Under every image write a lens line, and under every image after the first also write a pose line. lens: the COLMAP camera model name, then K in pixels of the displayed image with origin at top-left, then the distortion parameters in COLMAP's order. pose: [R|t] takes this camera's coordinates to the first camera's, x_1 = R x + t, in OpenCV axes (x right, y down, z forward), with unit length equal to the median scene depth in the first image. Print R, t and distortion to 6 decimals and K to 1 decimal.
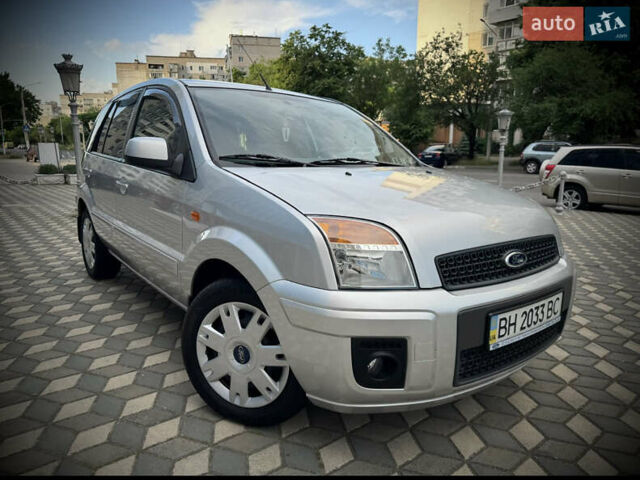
lens RADIAL K [[449.2, 0, 309.5], [0, 449.2, 234.1], [0, 0, 1]] dist [0.056940, -0.009105]
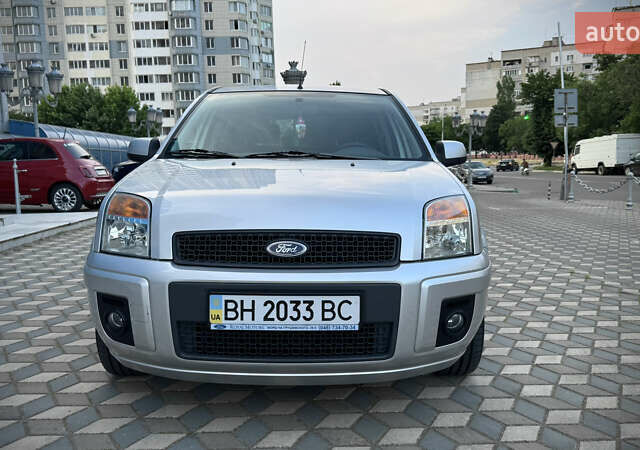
lens RADIAL K [[572.5, 0, 321.7], [0, 572.5, 227.5], [0, 0, 1]] dist [0.065490, -0.100447]
pose [[0.802913, 0.053909, -0.593654, 1.166996], [-0.097467, 0.994372, -0.041526, 0.051656], [0.588074, 0.091203, 0.803649, 0.079683]]
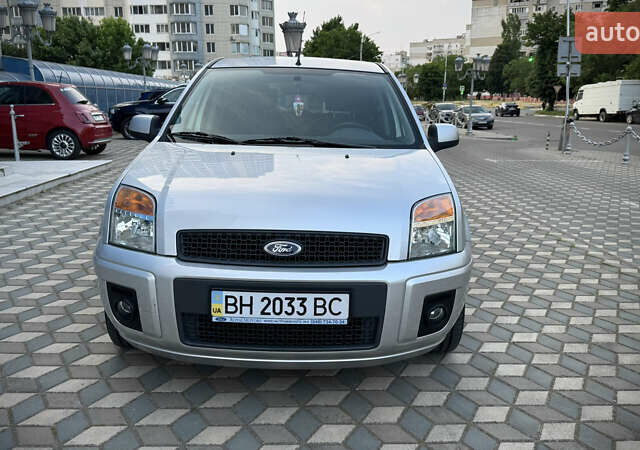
lens RADIAL K [[572.5, 0, 321.3], [0, 572.5, 228.2], [0, 0, 1]] dist [0.065490, -0.100447]
pose [[0.803433, 0.132463, -0.580473, 1.210885], [-0.116785, 0.991059, 0.064517, -0.079131], [0.583830, 0.015955, 0.811719, 0.008638]]
